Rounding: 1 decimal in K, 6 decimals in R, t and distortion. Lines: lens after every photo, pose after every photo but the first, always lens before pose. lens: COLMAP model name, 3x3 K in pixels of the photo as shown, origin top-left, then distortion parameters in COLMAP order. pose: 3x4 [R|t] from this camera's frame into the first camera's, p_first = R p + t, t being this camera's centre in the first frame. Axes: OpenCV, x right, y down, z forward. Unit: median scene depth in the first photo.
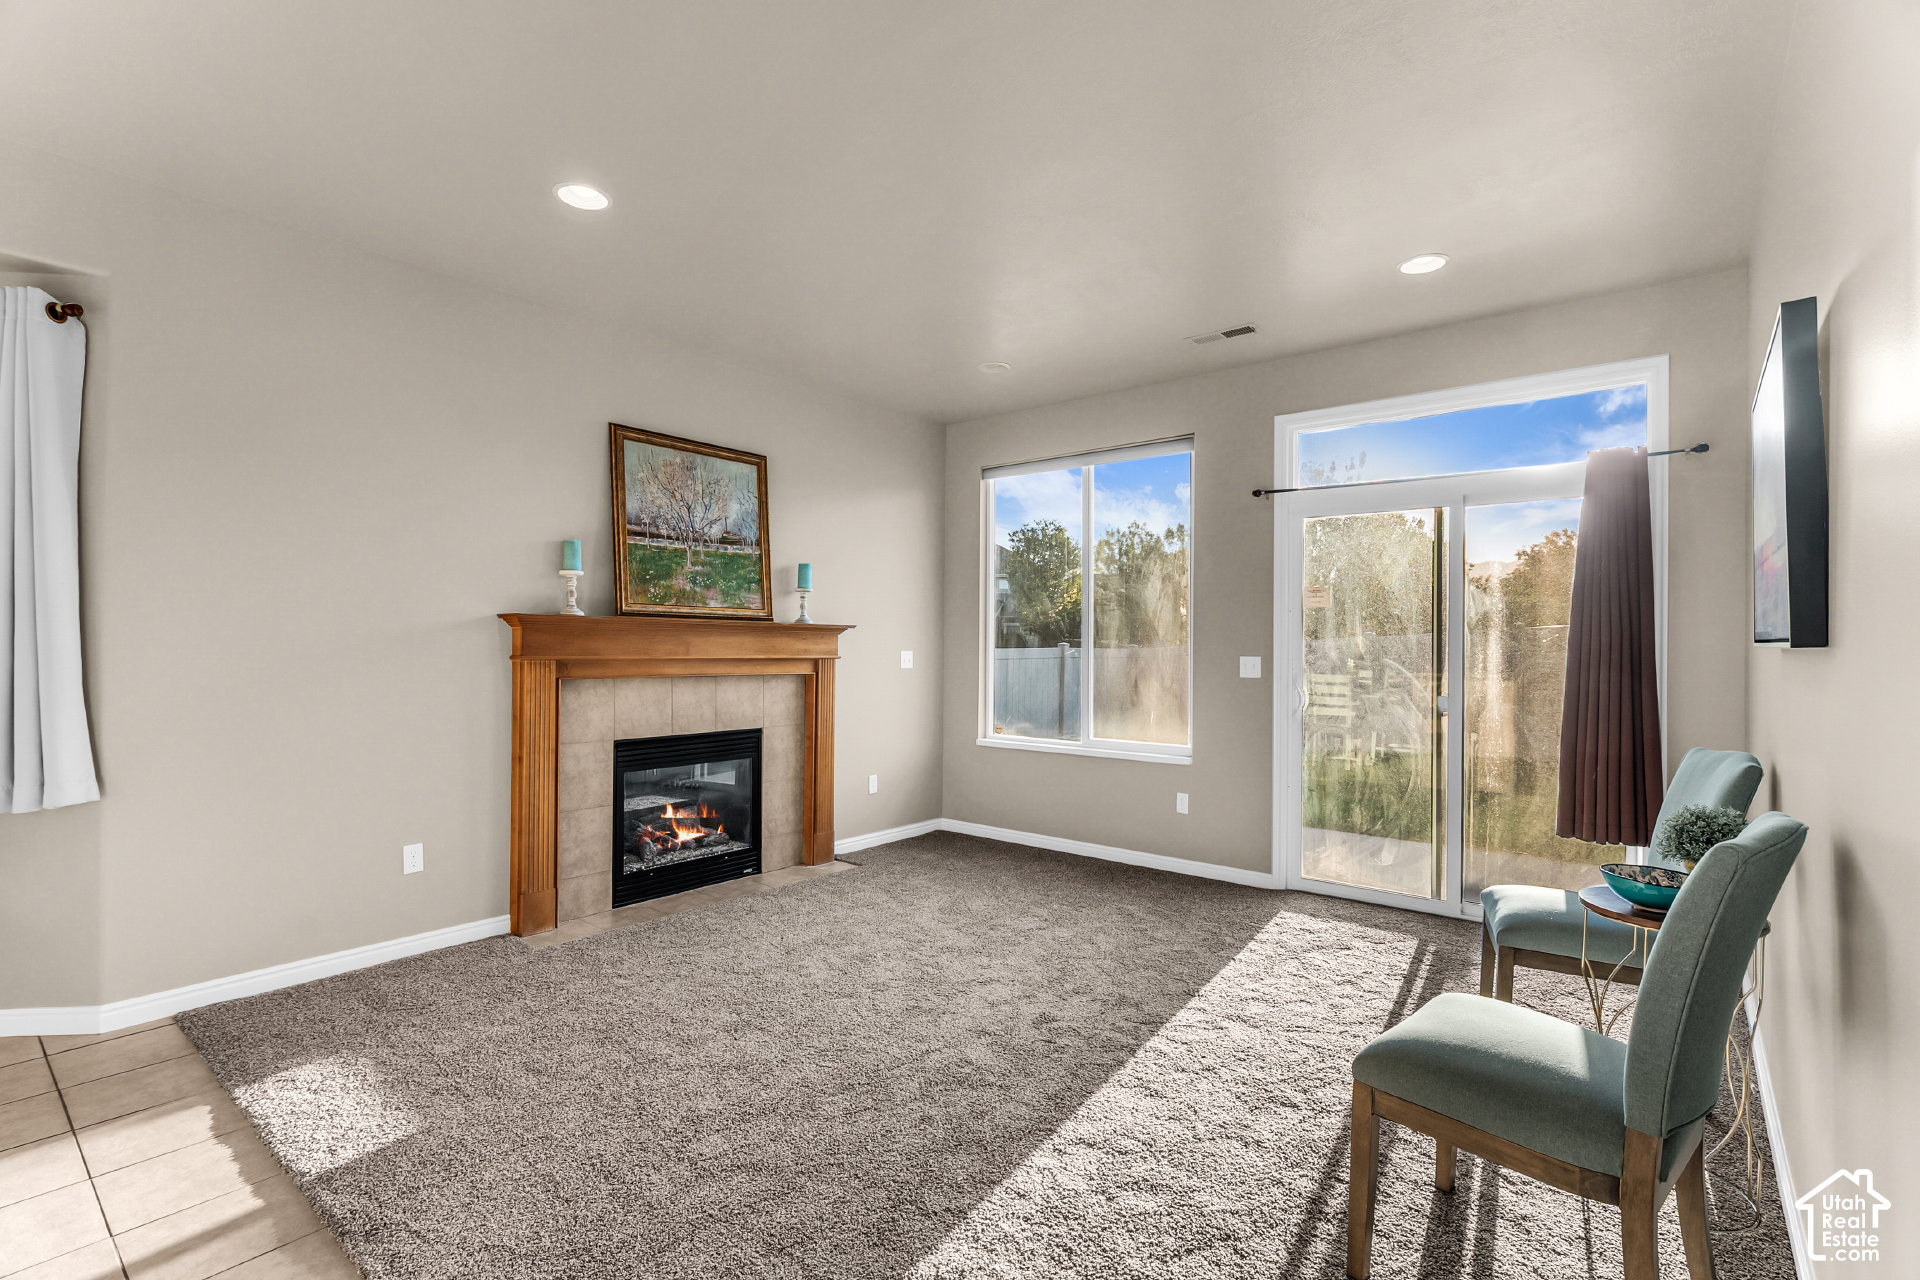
lens RADIAL K [[876.0, 0, 960.0], [0, 876.0, 640.0], [0, 0, 1]] dist [-0.002954, -0.000022]
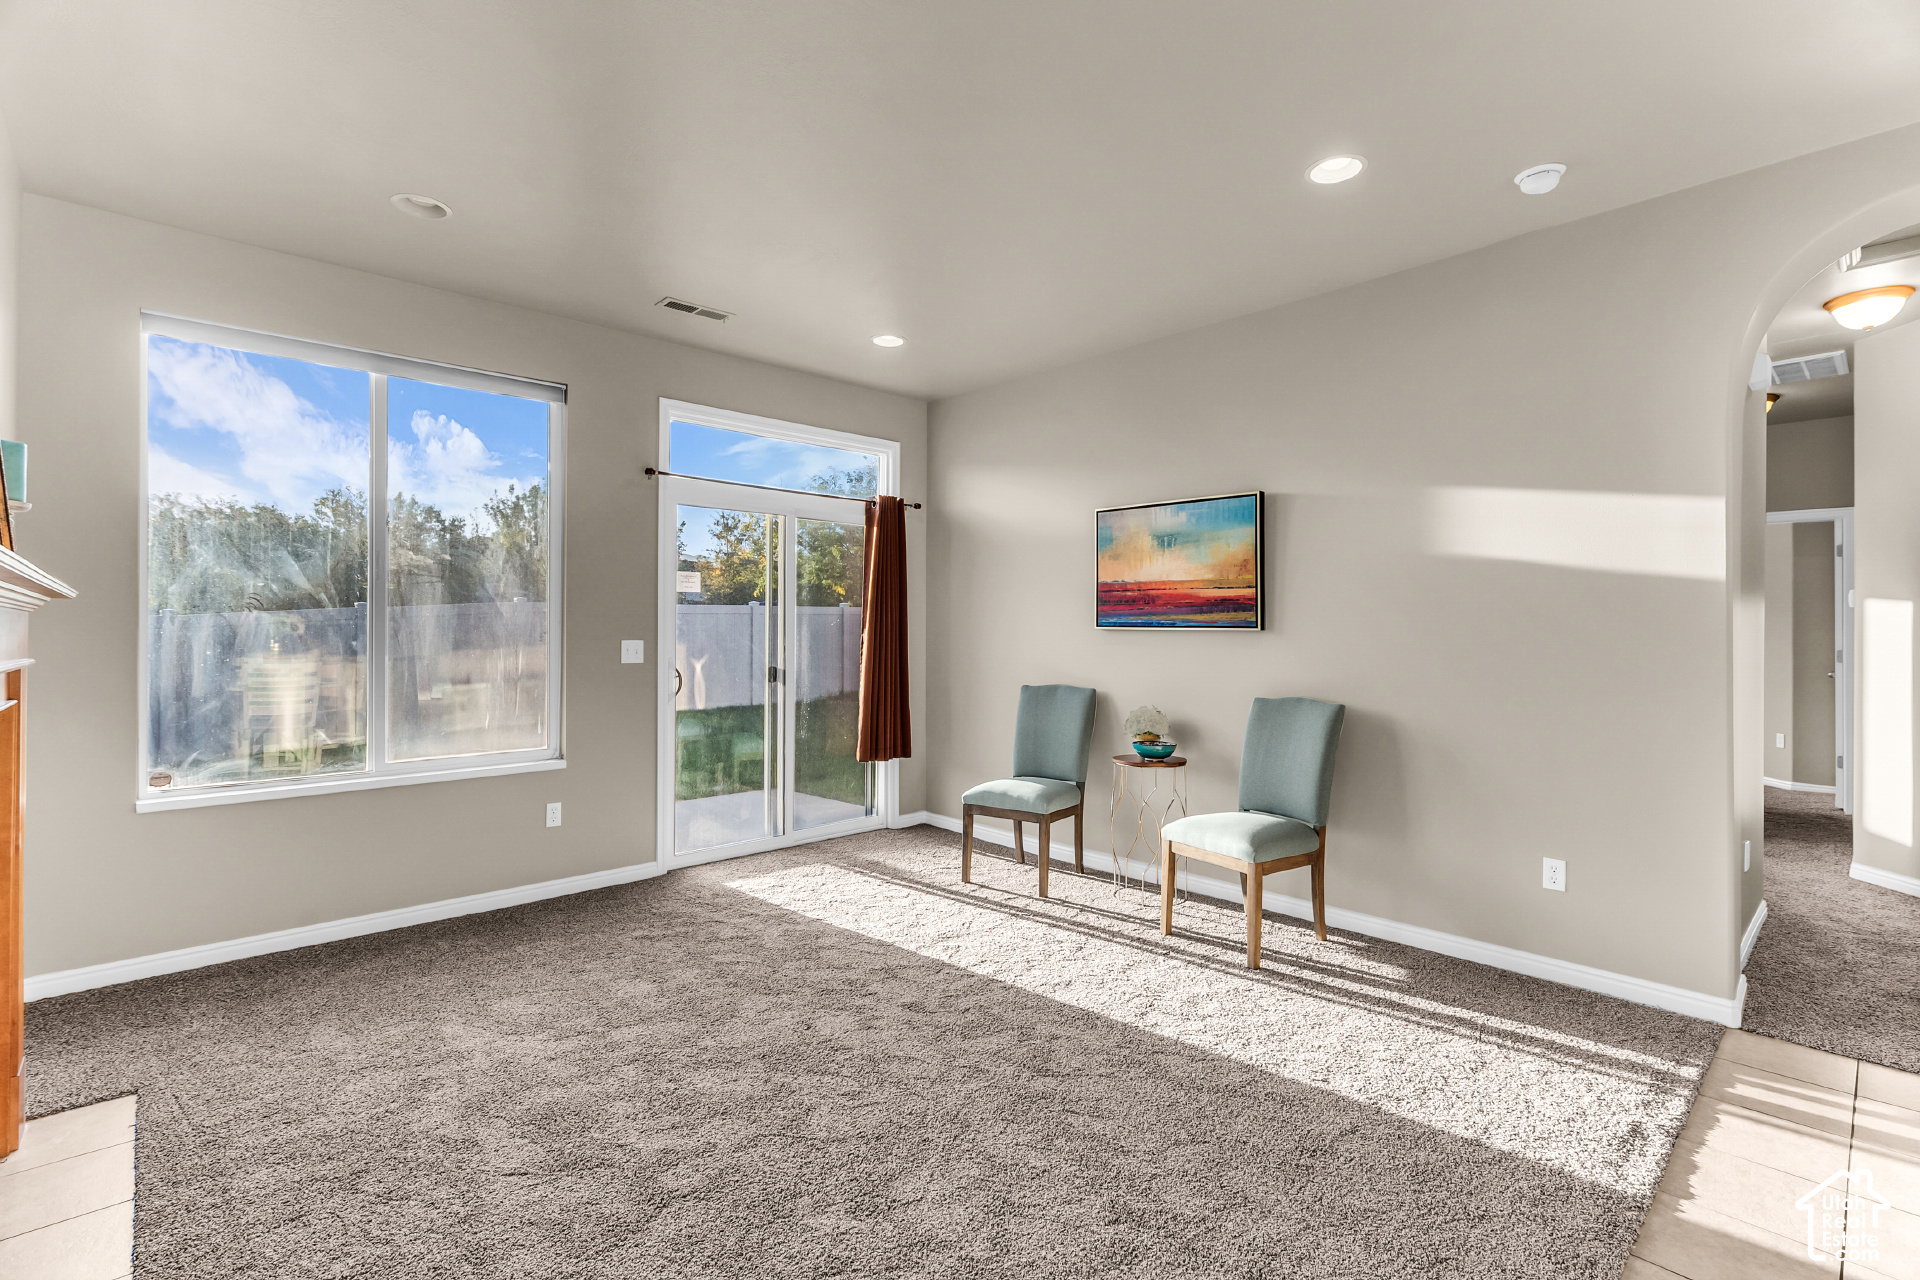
lens RADIAL K [[876.1, 0, 958.2], [0, 876.1, 624.0], [0, 0, 1]] dist [-0.010407, 0.005540]
pose [[0.137188, -0.001933, 0.990543, -0.601991], [-0.005574, 0.999981, 0.002723, -0.004082], [-0.990529, -0.005895, 0.137174, 0.558798]]
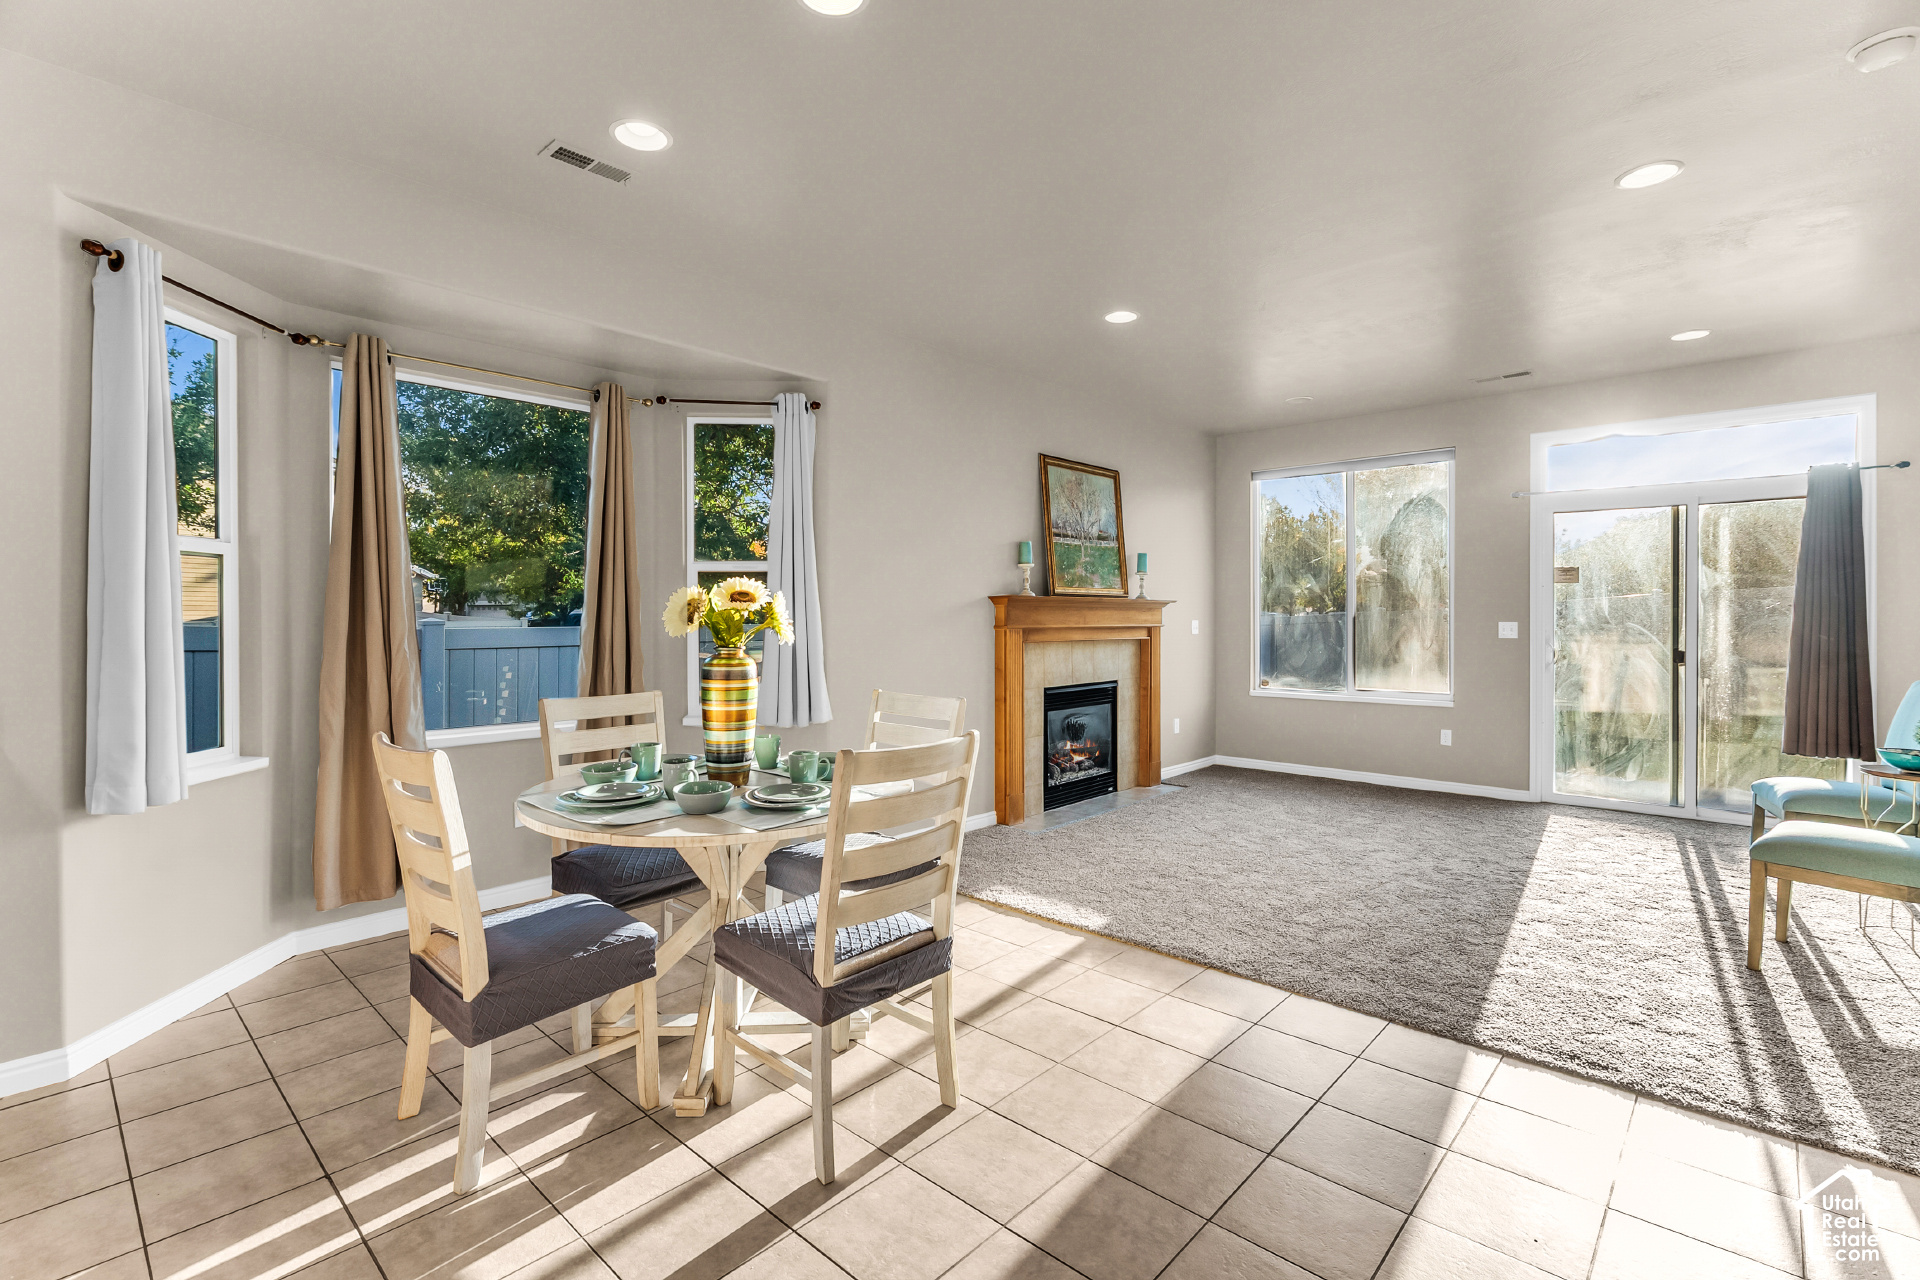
lens RADIAL K [[876.1, 0, 958.2], [0, 876.1, 624.0], [0, 0, 1]] dist [-0.010407, 0.005540]
pose [[0.998228, -0.009100, -0.058800, -0.424362], [0.010000, 0.999837, 0.015016, -0.005763], [0.058654, -0.015577, 0.998157, -0.343677]]
